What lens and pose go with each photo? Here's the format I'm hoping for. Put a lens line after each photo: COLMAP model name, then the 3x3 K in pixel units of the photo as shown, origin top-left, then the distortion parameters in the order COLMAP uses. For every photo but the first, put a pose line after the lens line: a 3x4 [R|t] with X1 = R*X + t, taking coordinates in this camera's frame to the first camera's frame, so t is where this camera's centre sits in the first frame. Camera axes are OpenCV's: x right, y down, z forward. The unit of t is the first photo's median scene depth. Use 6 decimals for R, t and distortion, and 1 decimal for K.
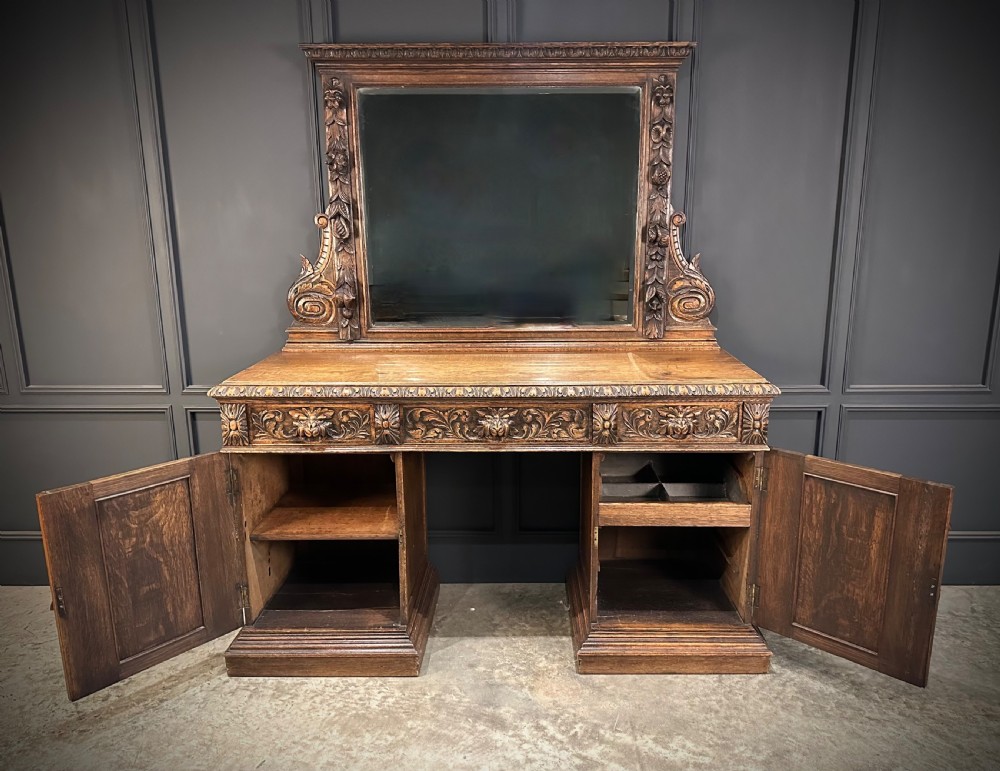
lens RADIAL K [[734.2, 0, 523.6], [0, 734.2, 398.8], [0, 0, 1]] dist [0.030419, -0.037888]
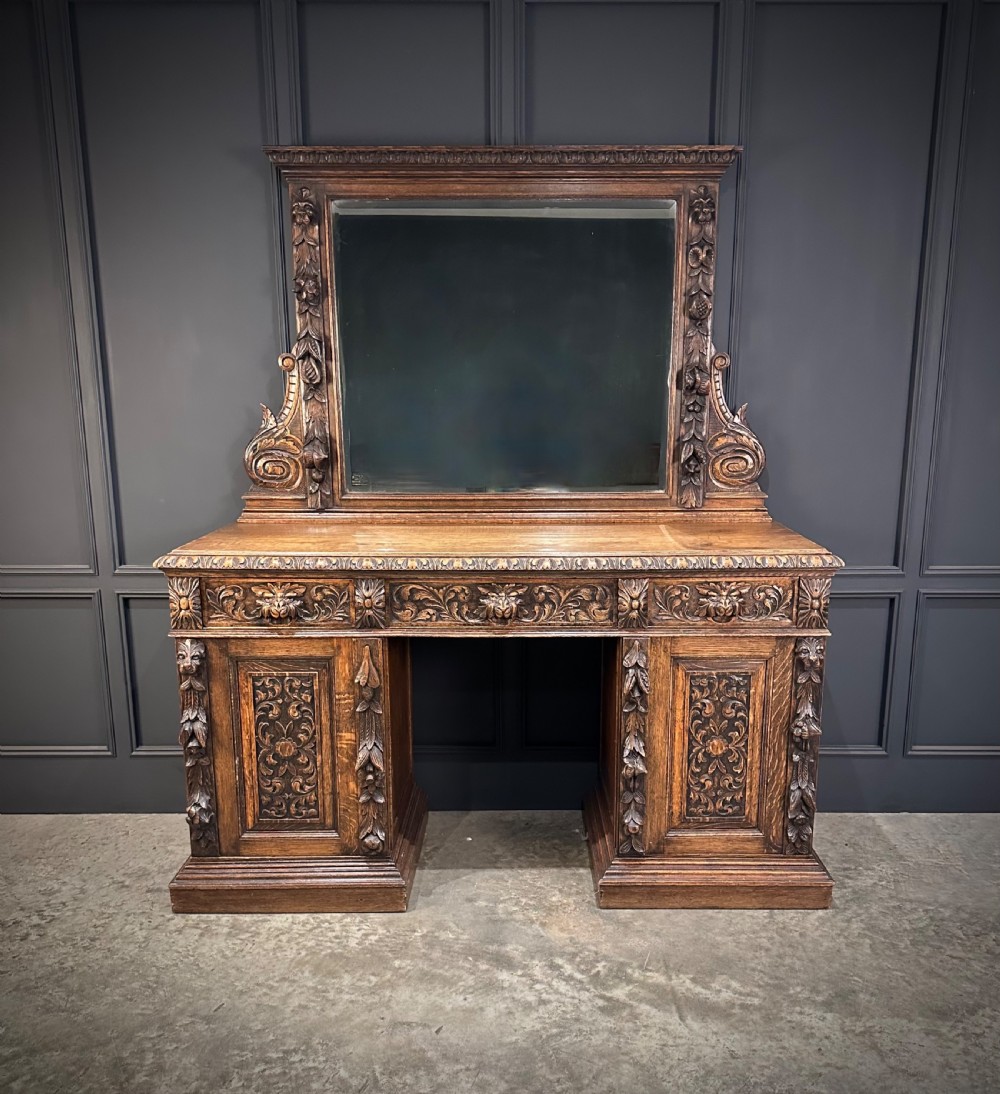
lens RADIAL K [[939.7, 0, 528.5], [0, 939.7, 613.1], [0, 0, 1]] dist [0.047857, -0.068266]
pose [[0.999951, 0.001711, 0.009705, -0.017245], [-0.001632, 0.999965, -0.008188, 0.053470], [-0.009719, 0.008172, 0.999919, -0.060626]]
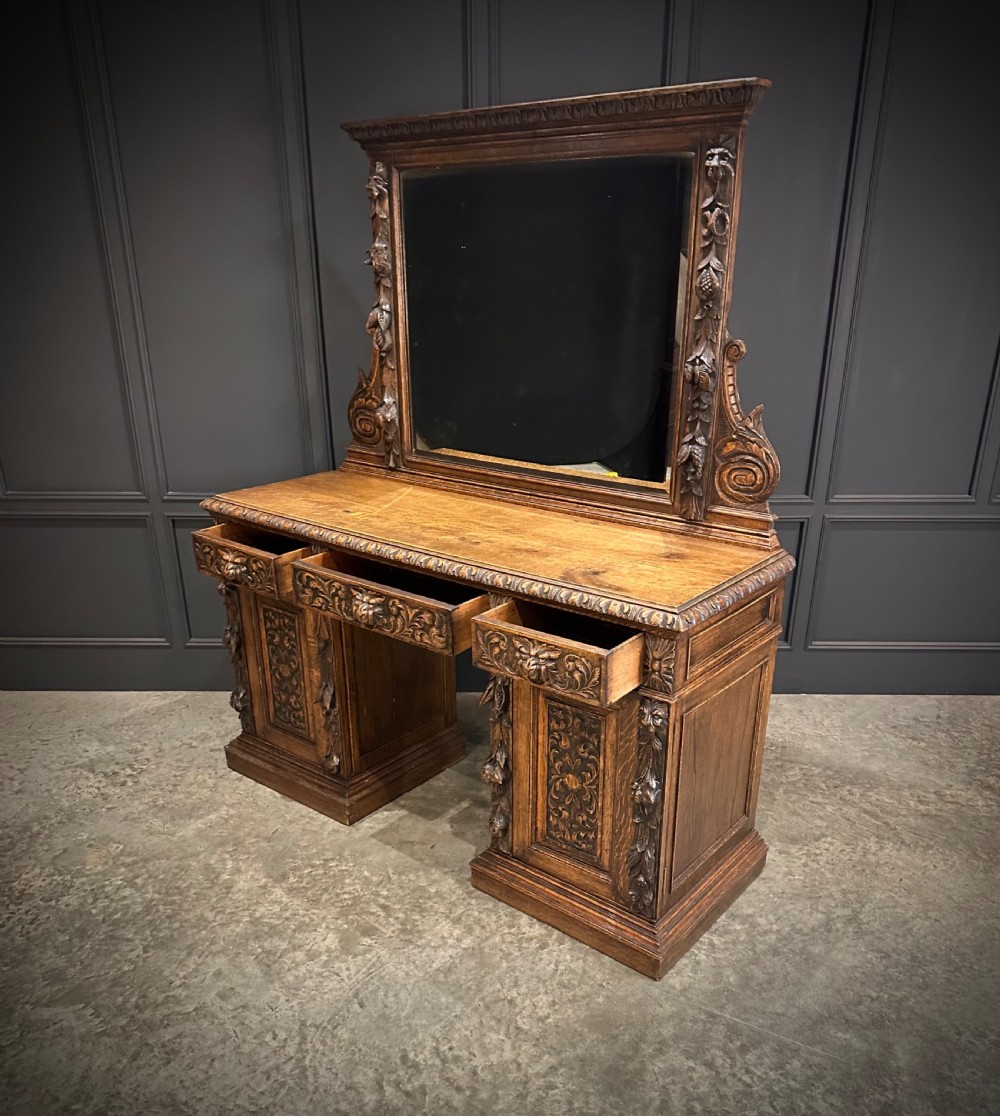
lens RADIAL K [[911.1, 0, 507.4], [0, 911.1, 658.8], [0, 0, 1]] dist [0.095218, -0.147044]
pose [[0.999977, 0.005327, -0.004228, 0.011249], [-0.004499, 0.984359, 0.176118, -0.022734], [0.005100, -0.176095, 0.984360, -0.320599]]
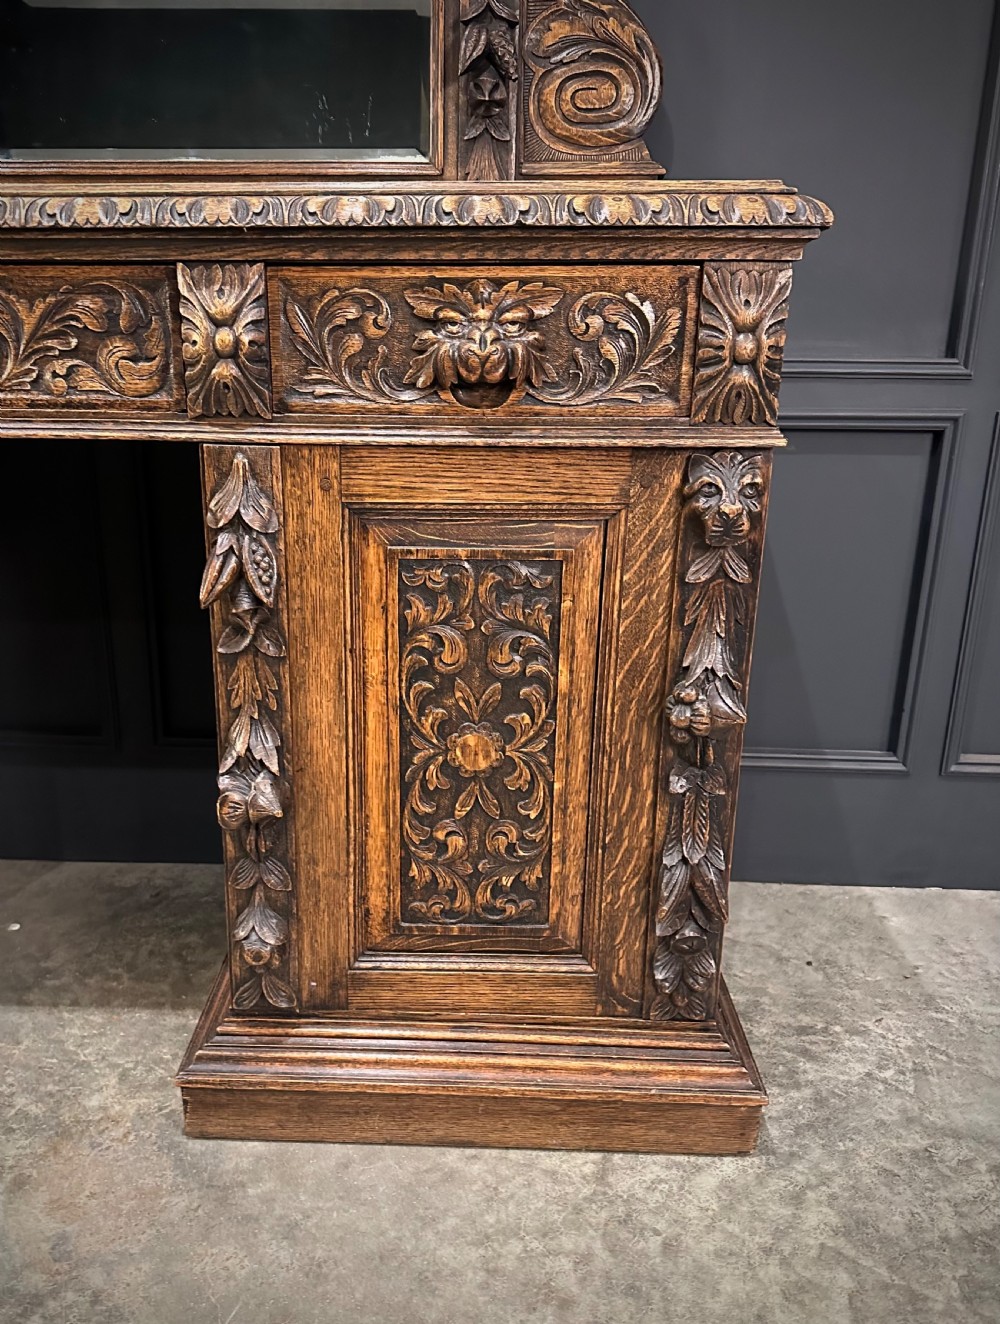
lens RADIAL K [[1024.8, 0, 458.6], [0, 1024.8, 680.6], [0, 0, 1]] dist [0.022969, -0.028200]
pose [[0.999539, 0.023383, -0.019359, 0.212724], [-0.021797, 0.996682, 0.078424, 0.132615], [0.021129, -0.077965, 0.996732, 0.579114]]
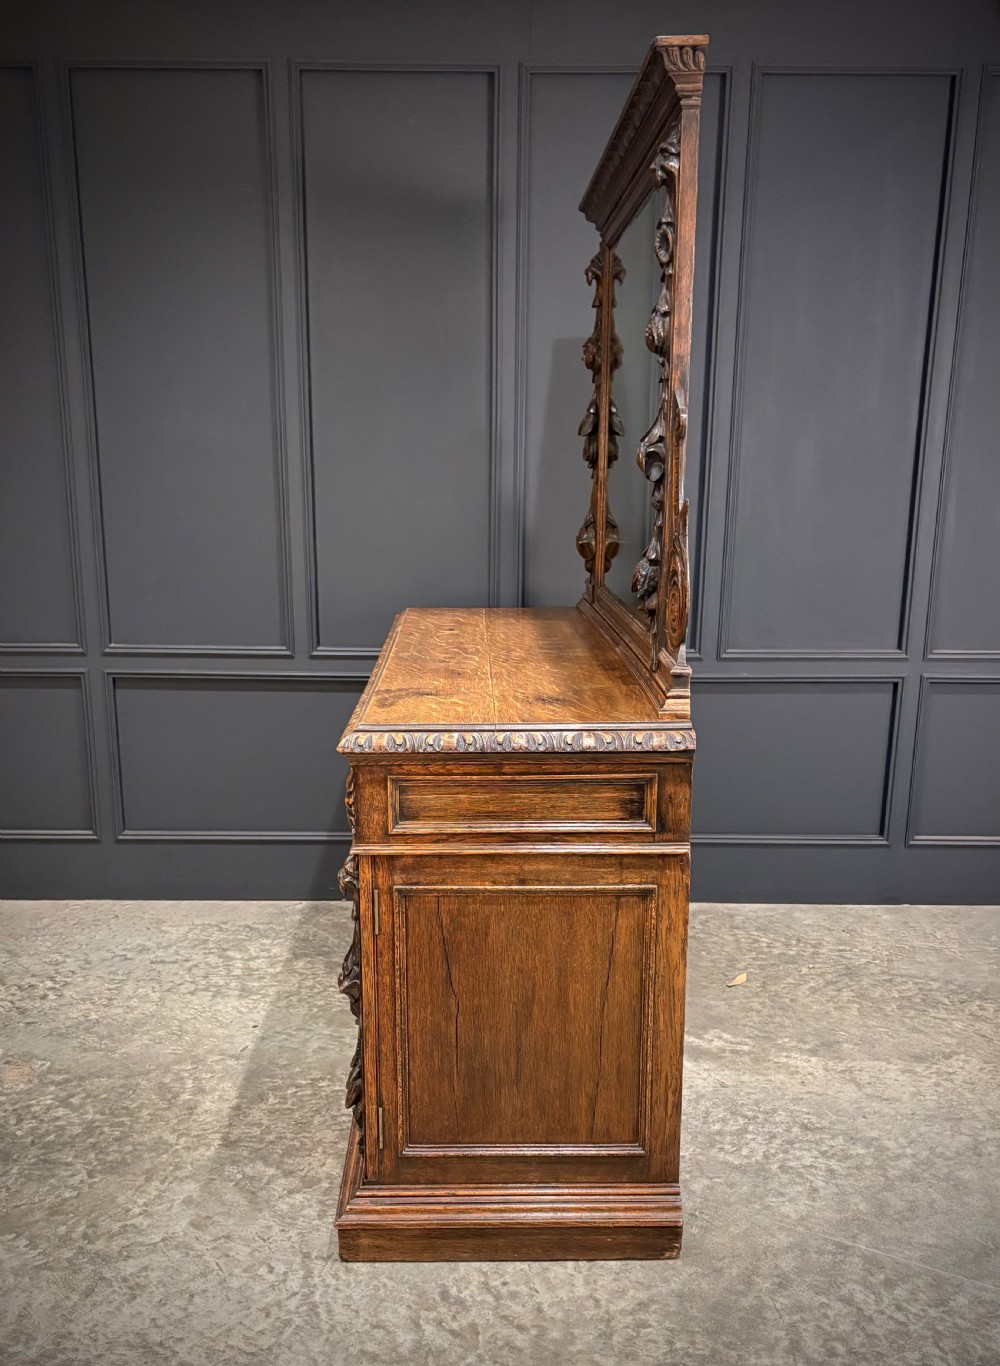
lens RADIAL K [[1197.3, 0, 477.3], [0, 1197.3, 779.8], [0, 0, 1]] dist [-0.006238, 0.046455]
pose [[0.999956, 0.008297, 0.004458, -0.074218], [-0.008396, 0.999705, 0.022778, 0.119886], [-0.004268, -0.022815, 0.999731, -0.380530]]
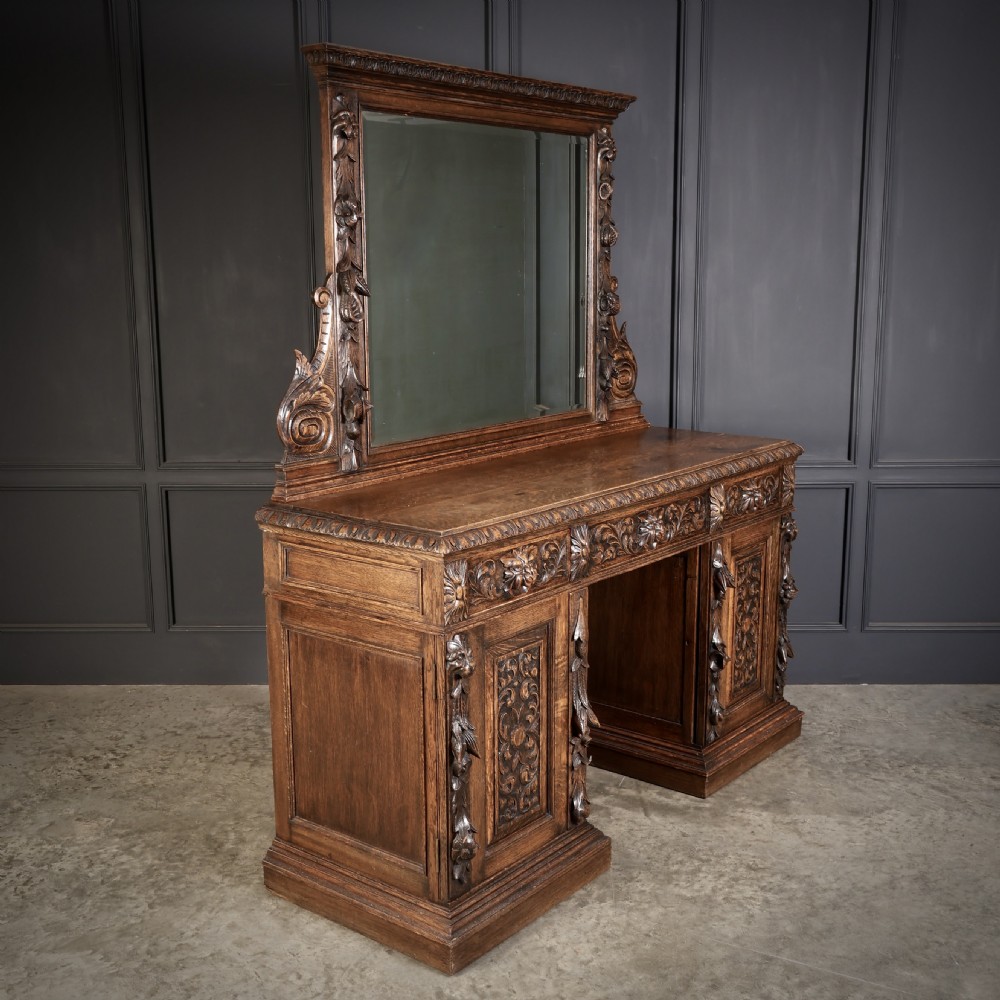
lens RADIAL K [[1188.2, 0, 491.1], [0, 1188.2, 502.6], [0, 0, 1]] dist [-0.000196, 0.000000]
pose [[0.999923, -0.000654, -0.012411, -0.030310], [0.000166, 0.999226, -0.039343, 0.115071], [0.012427, 0.039338, 0.999149, -0.604144]]
